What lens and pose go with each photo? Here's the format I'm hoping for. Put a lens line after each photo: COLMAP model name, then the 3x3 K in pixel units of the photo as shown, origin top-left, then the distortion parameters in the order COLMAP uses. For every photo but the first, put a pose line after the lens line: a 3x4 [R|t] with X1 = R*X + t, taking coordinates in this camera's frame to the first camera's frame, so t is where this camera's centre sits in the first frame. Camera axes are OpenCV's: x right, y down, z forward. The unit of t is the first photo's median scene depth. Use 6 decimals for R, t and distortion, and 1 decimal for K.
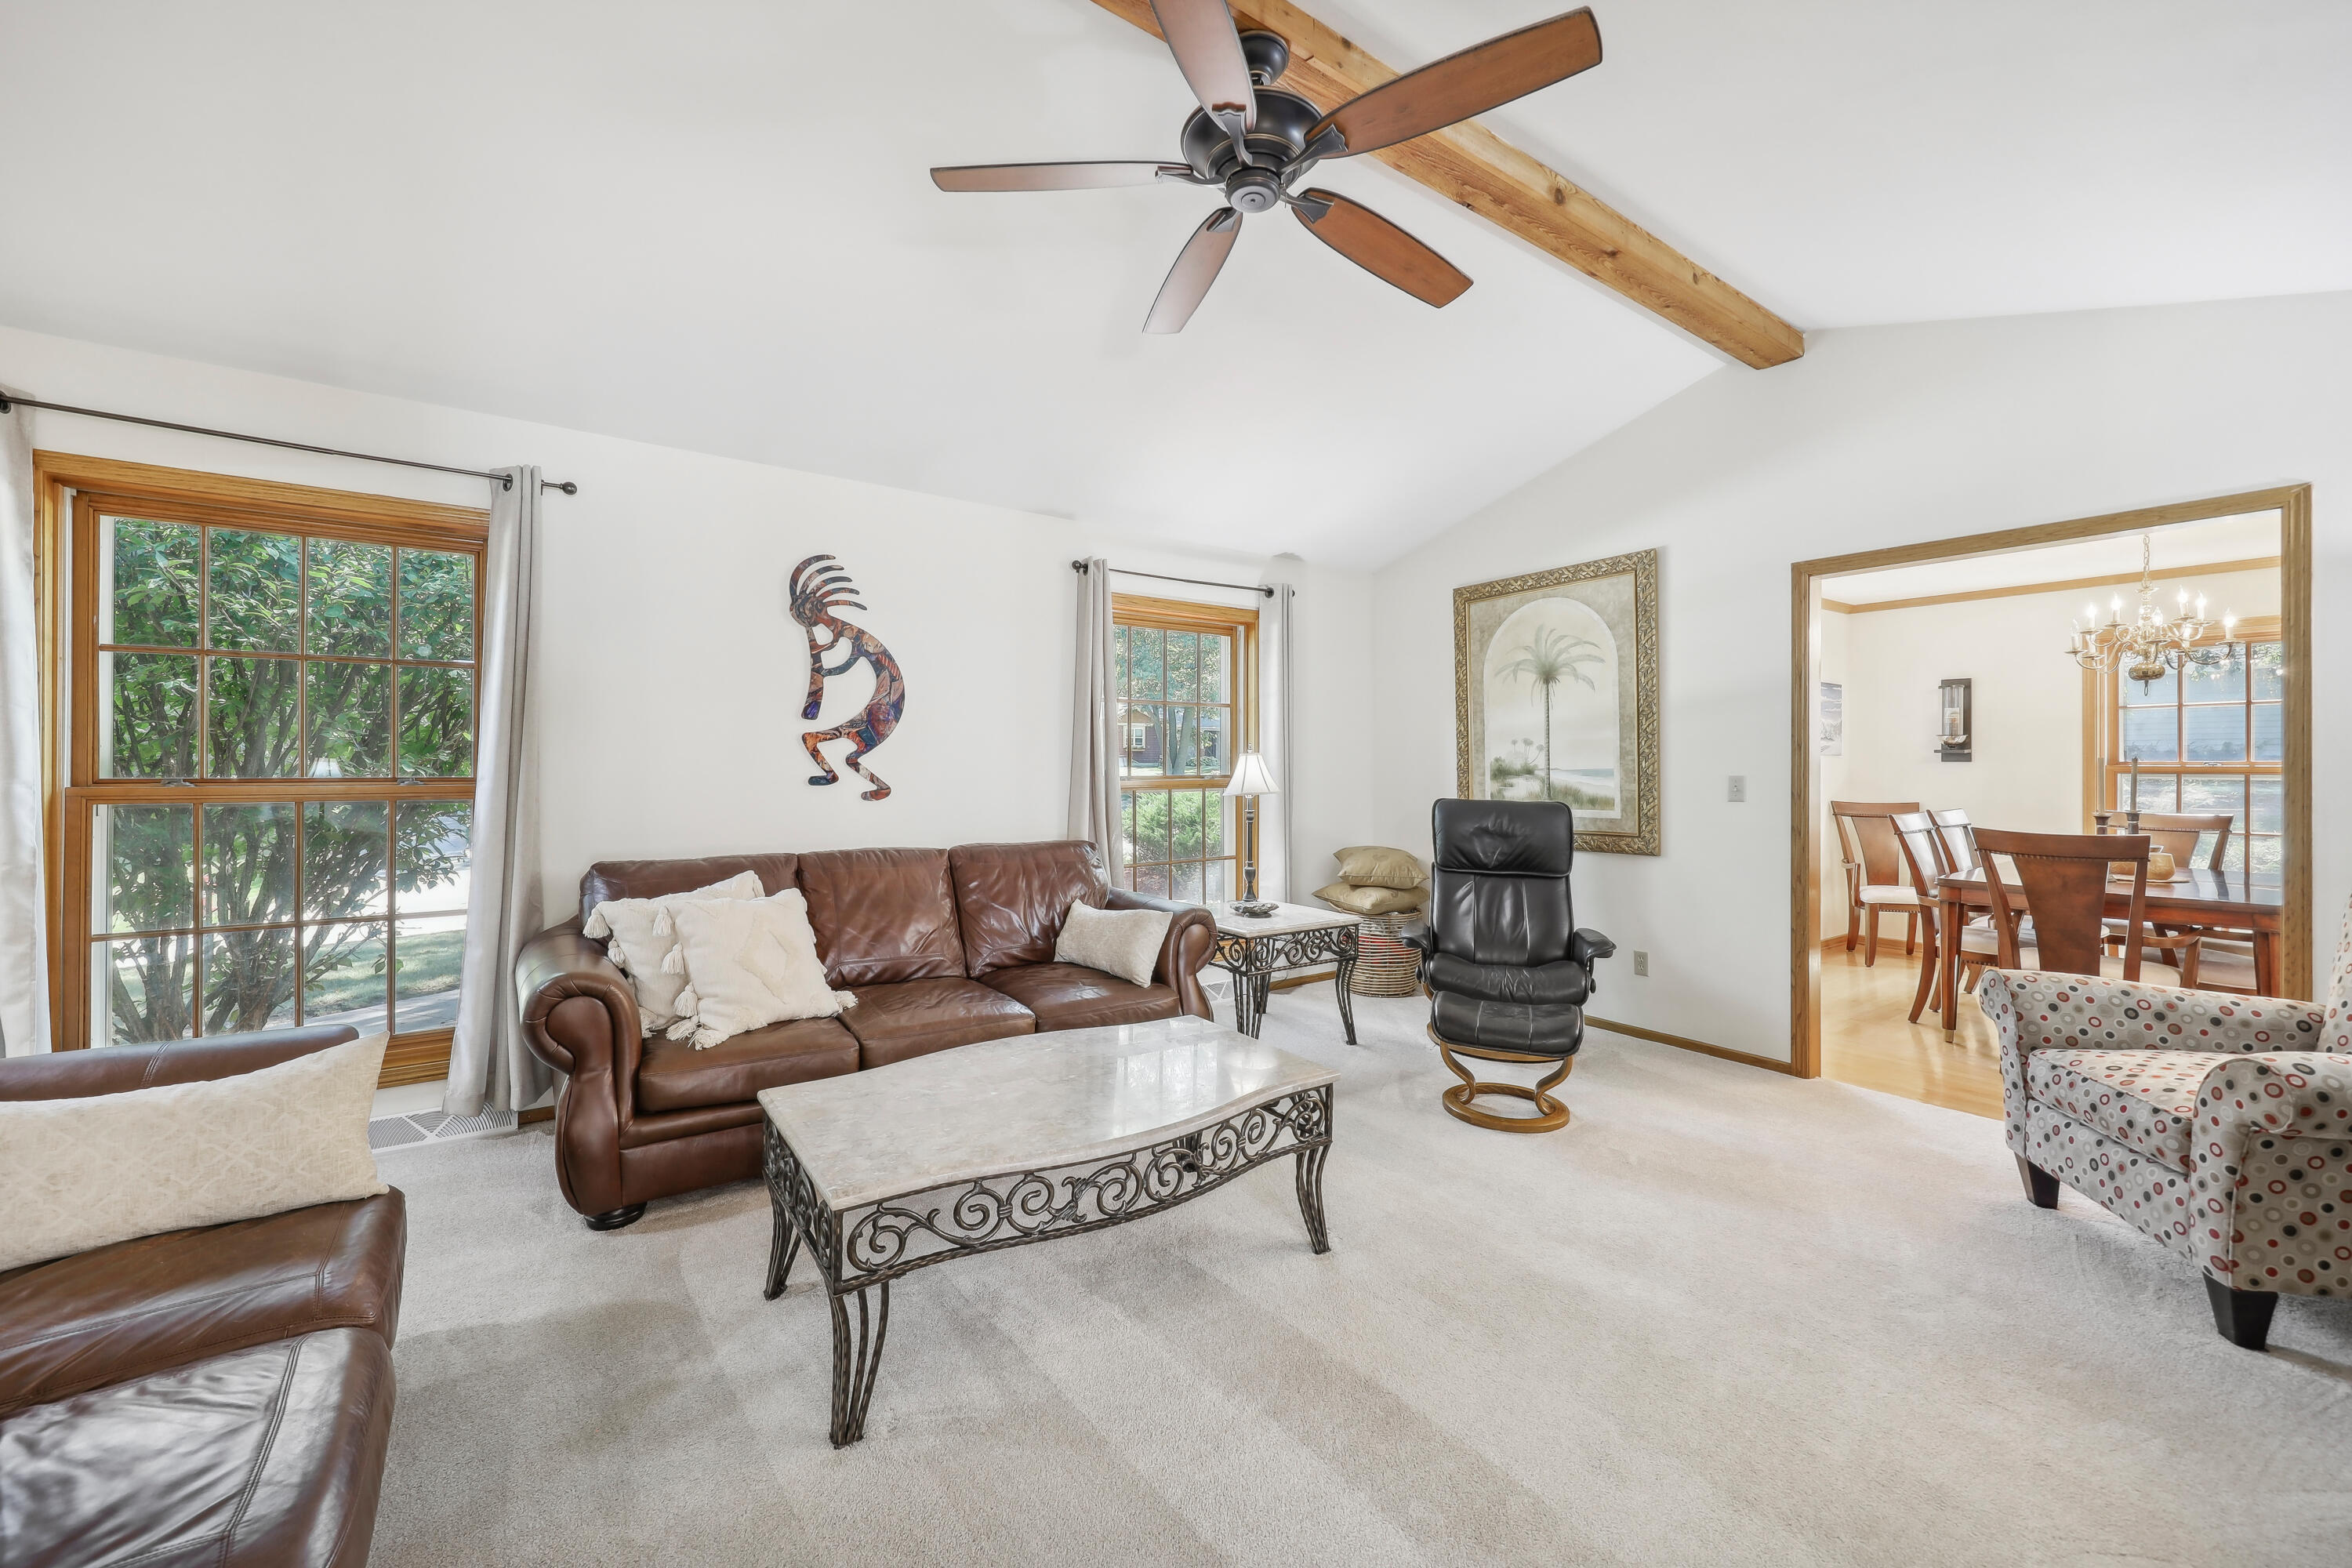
lens RADIAL K [[938.1, 0, 1190.2], [0, 938.1, 757.8], [0, 0, 1]] dist [0.000932, 0.001503]
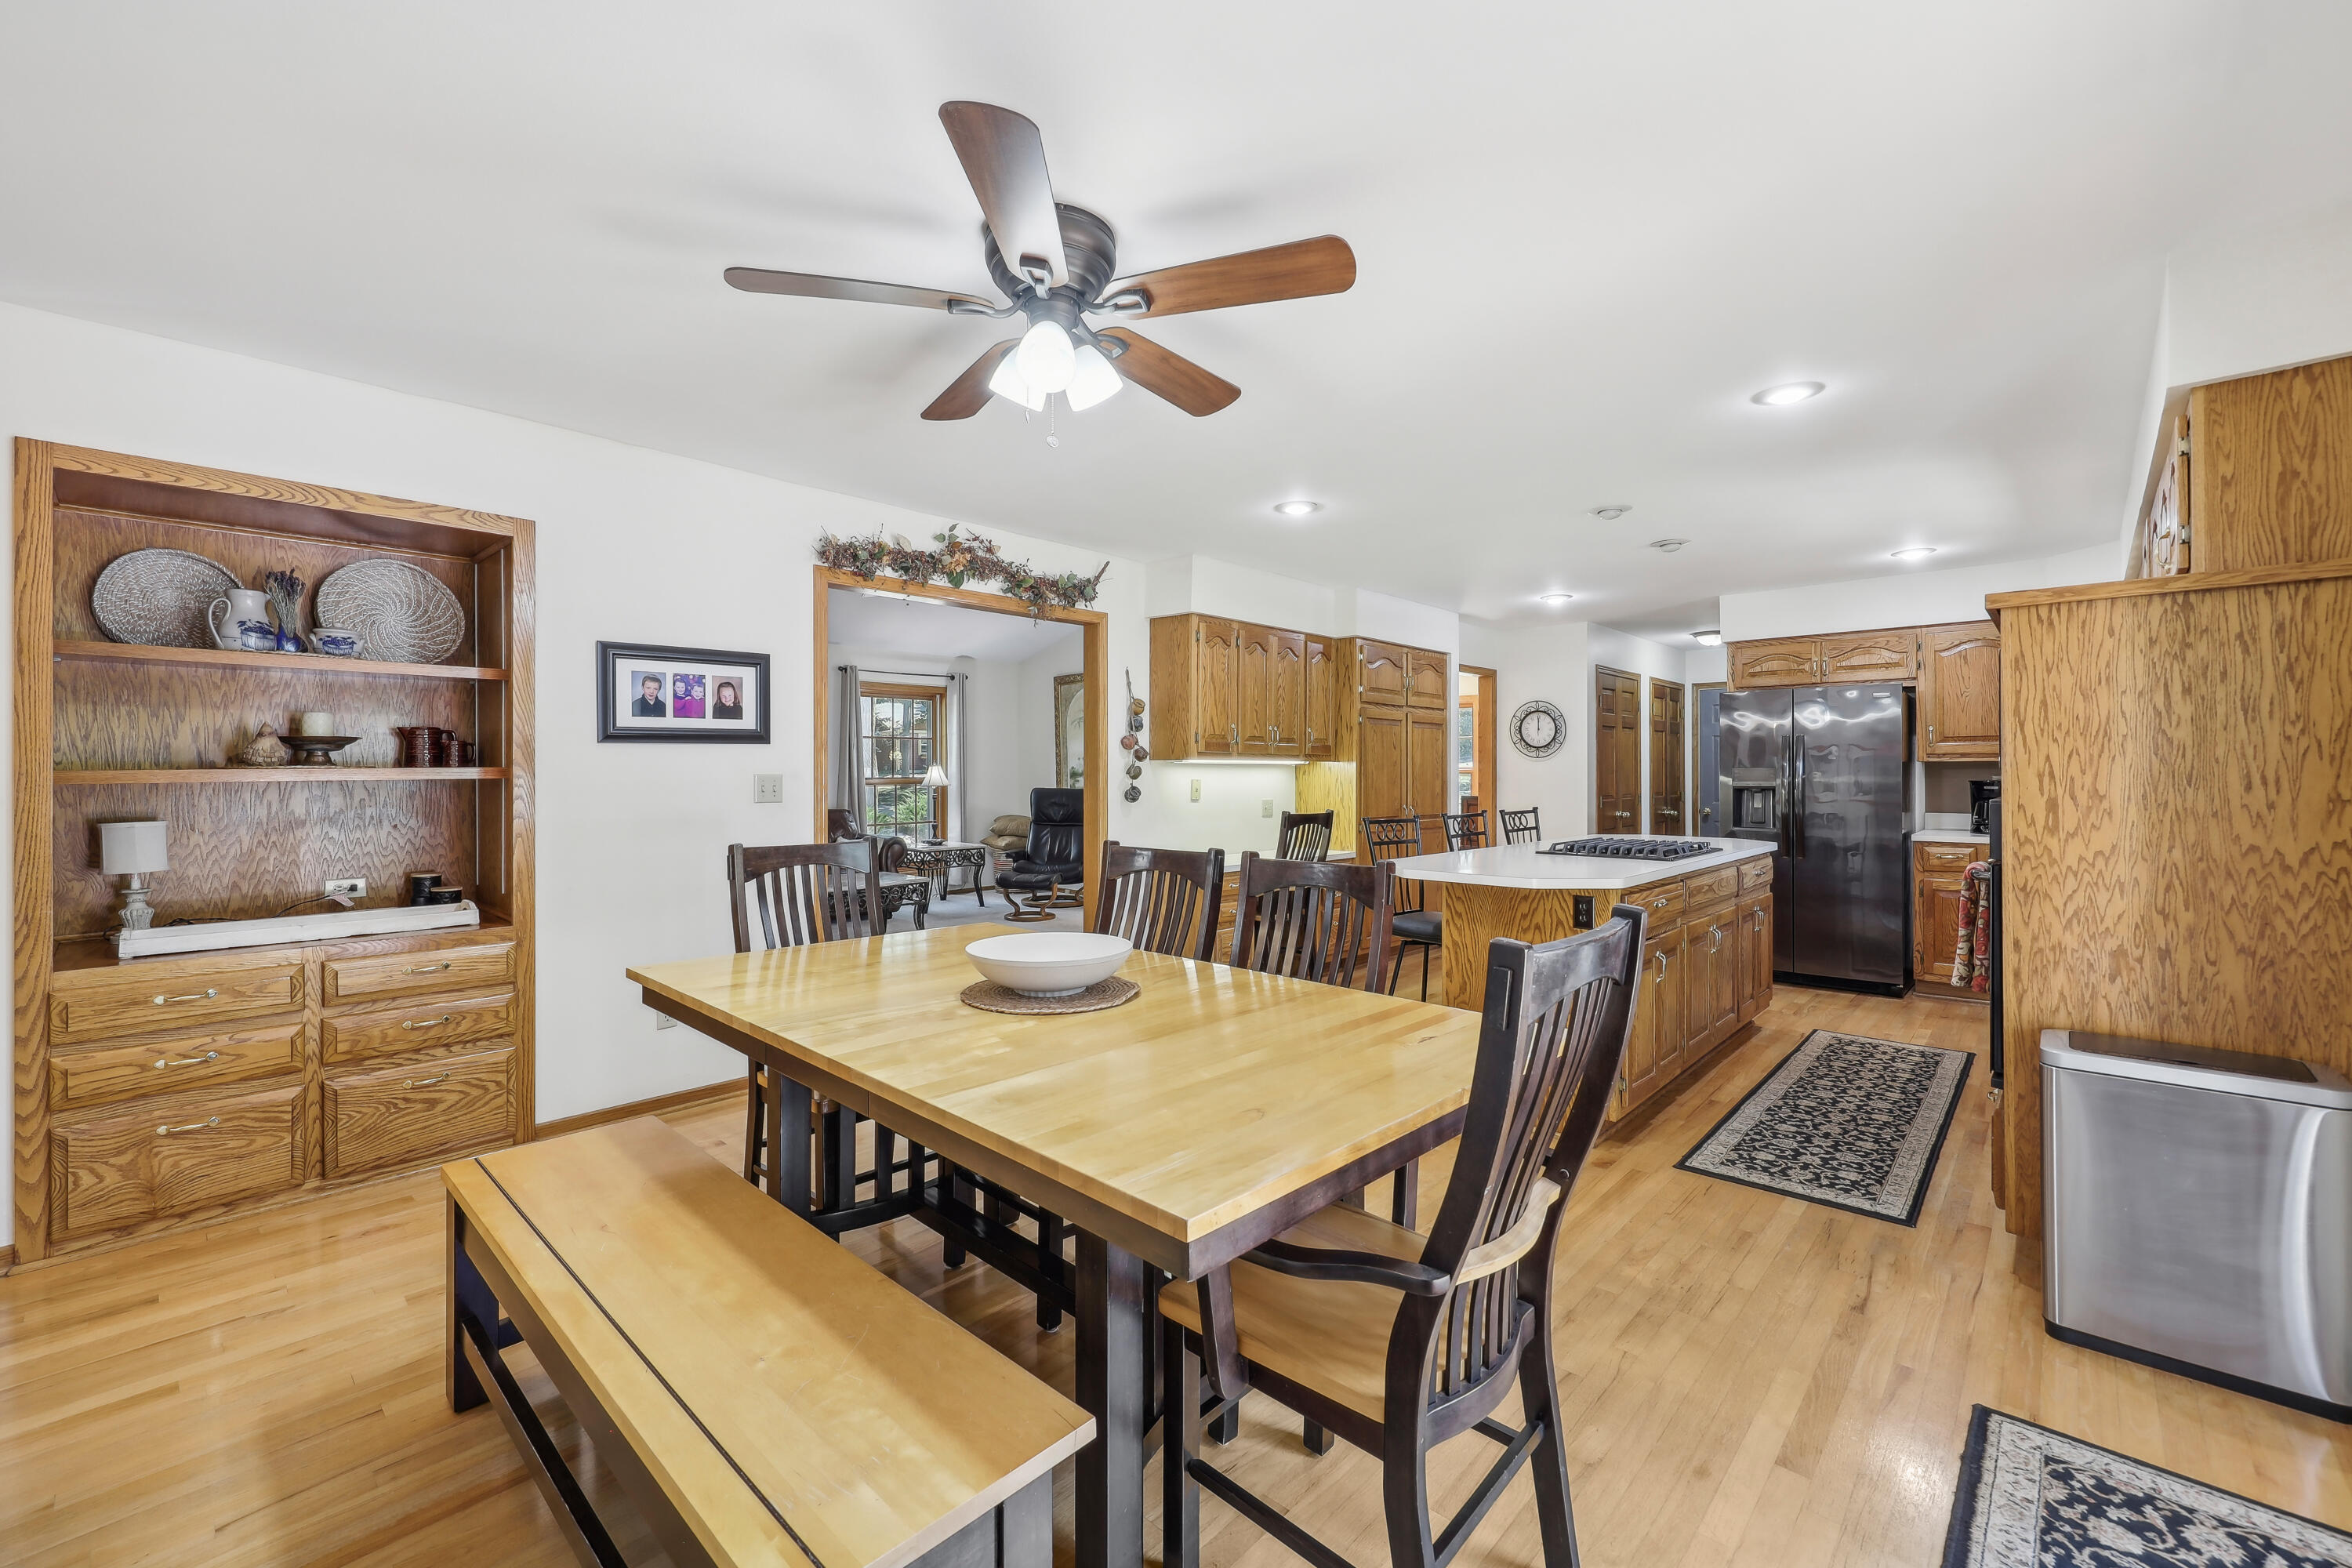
lens RADIAL K [[938.1, 0, 1169.8], [0, 938.1, 781.7], [0, 0, 1]] dist [0.000932, 0.001503]
pose [[0.983204, -0.009754, 0.182248, 0.214542], [0.006148, 0.999774, 0.020340, -0.008434], [-0.182405, -0.018878, 0.983042, -1.154420]]
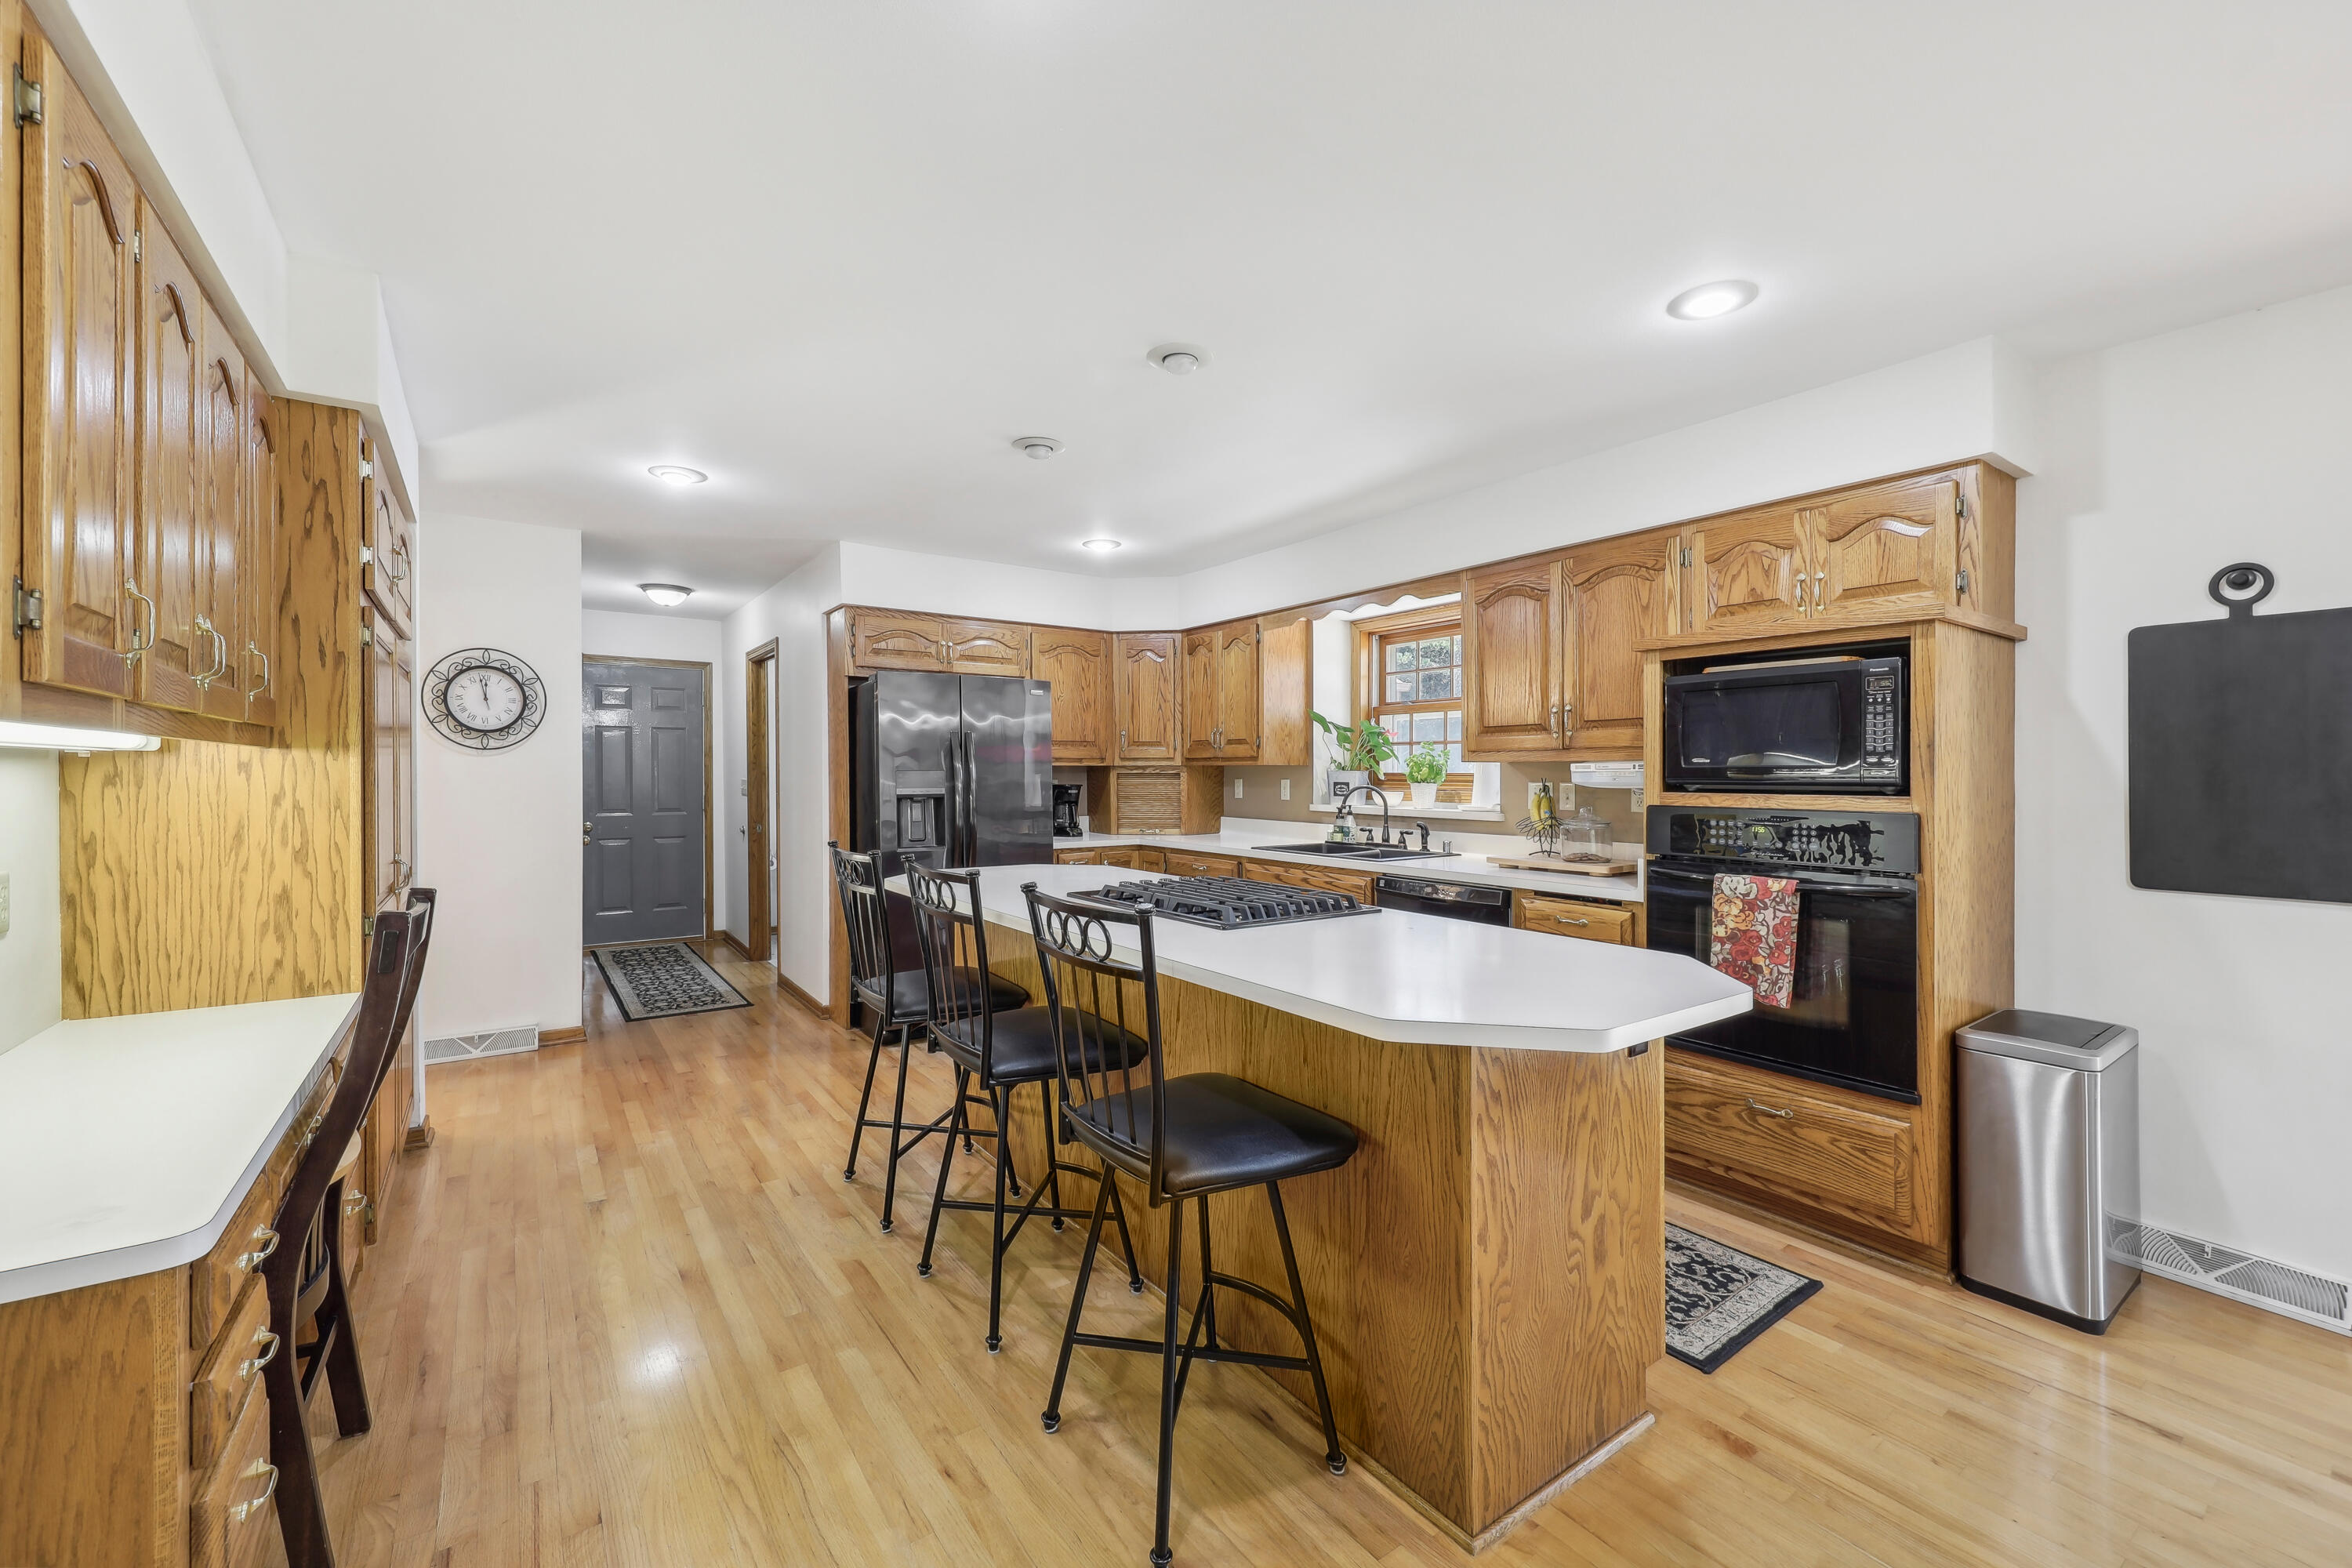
lens RADIAL K [[938.1, 0, 1177.8], [0, 938.1, 777.9], [0, 0, 1]] dist [0.000932, 0.001503]
pose [[0.029568, -0.010684, 0.999506, 0.237888], [-0.013375, 0.999849, 0.011083, -0.003083], [-0.999473, -0.013696, 0.029421, -0.265951]]
